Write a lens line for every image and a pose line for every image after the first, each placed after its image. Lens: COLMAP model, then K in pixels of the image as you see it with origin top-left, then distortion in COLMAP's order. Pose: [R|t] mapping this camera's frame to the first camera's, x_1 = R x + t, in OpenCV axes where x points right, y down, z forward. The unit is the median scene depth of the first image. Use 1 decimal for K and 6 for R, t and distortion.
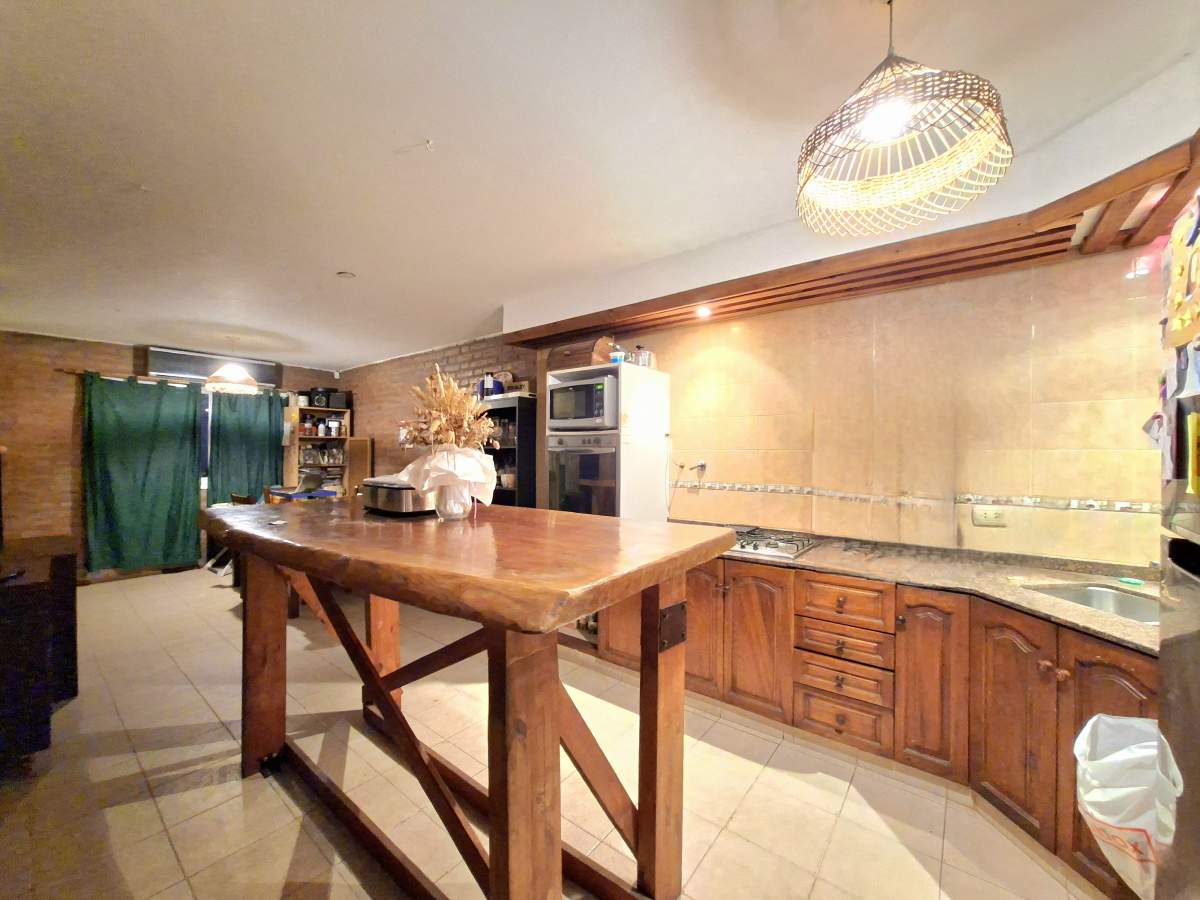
lens RADIAL K [[474.9, 0, 600.0], [0, 474.9, 450.0], [0, 0, 1]] dist [0.006562, -0.000023]
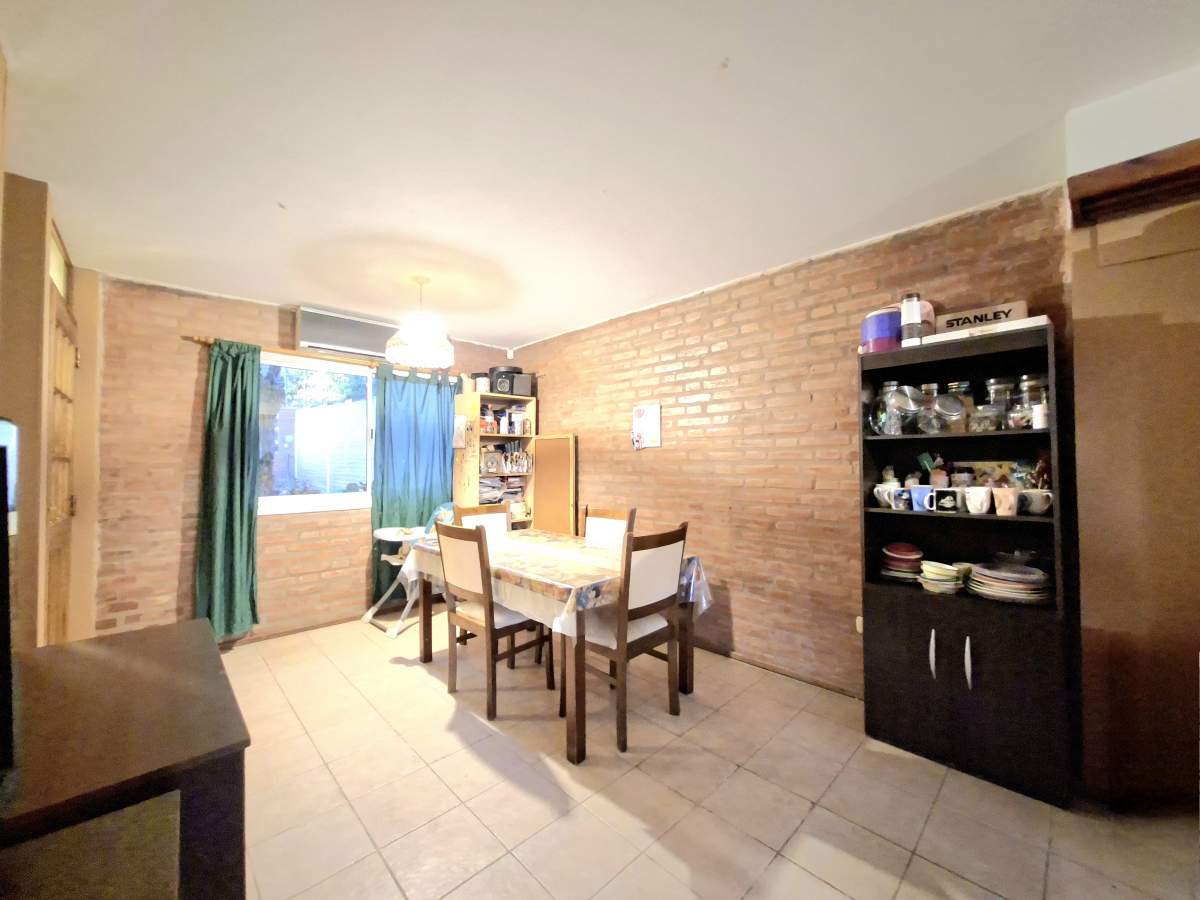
lens RADIAL K [[474.9, 0, 600.0], [0, 474.9, 450.0], [0, 0, 1]] dist [0.006562, -0.000023]
pose [[0.992671, -0.011094, -0.120336, -0.364422], [0.008703, 0.999754, -0.020377, 0.011331], [0.120533, 0.019181, 0.992524, 0.311990]]
